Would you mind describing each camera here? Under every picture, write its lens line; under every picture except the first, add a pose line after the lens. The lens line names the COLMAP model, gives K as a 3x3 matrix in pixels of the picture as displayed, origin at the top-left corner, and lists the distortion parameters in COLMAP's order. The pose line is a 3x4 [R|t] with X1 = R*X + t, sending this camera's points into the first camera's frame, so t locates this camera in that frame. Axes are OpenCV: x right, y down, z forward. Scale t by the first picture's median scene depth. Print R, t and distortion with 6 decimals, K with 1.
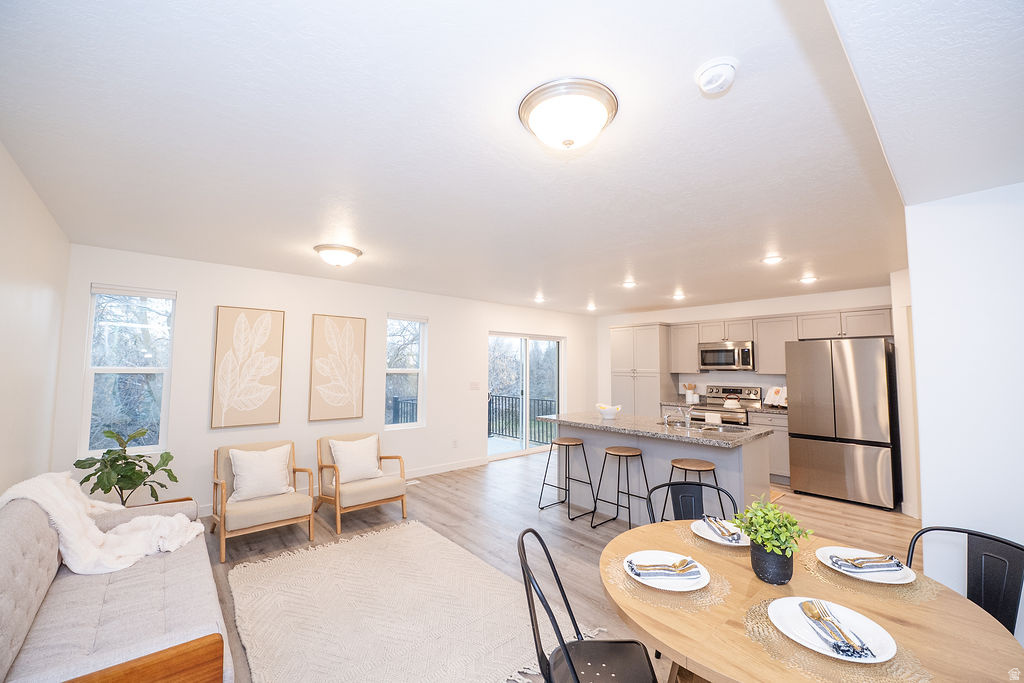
lens RADIAL K [[425.5, 0, 508.6], [0, 425.5, 337.8], [0, 0, 1]] dist [-0.008299, -0.000060]
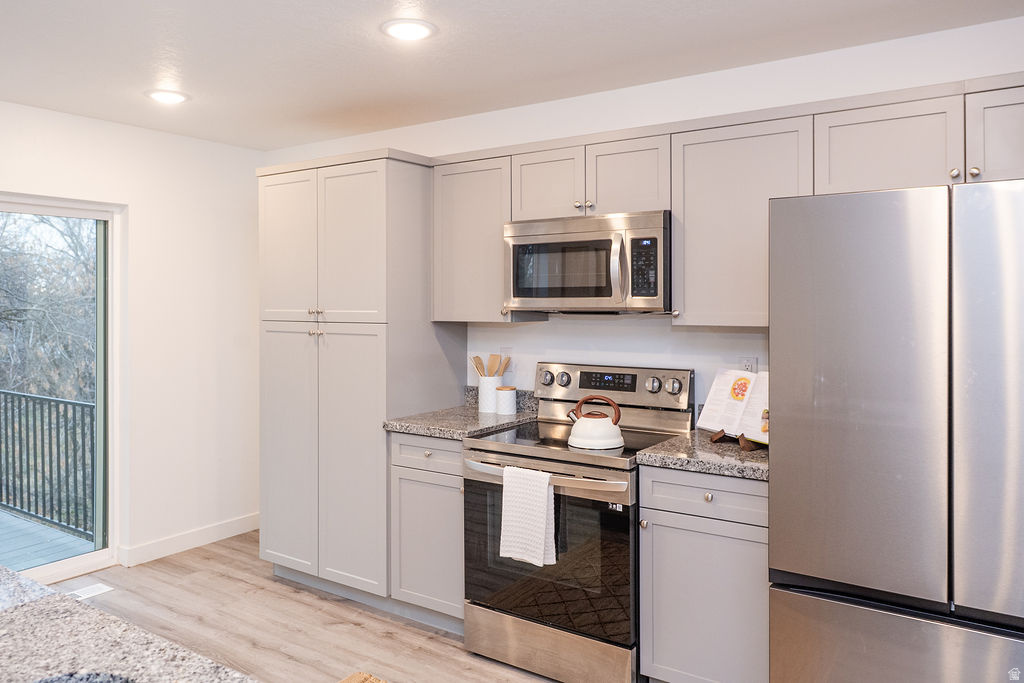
lens RADIAL K [[742.6, 0, 514.4], [0, 742.6, 310.5], [0, 0, 1]] dist [-0.007265, -0.001388]
pose [[0.969302, -0.010168, 0.245662, 0.328840], [-0.010137, 0.996643, 0.081246, 0.033212], [-0.245663, -0.081242, 0.965945, 0.504244]]
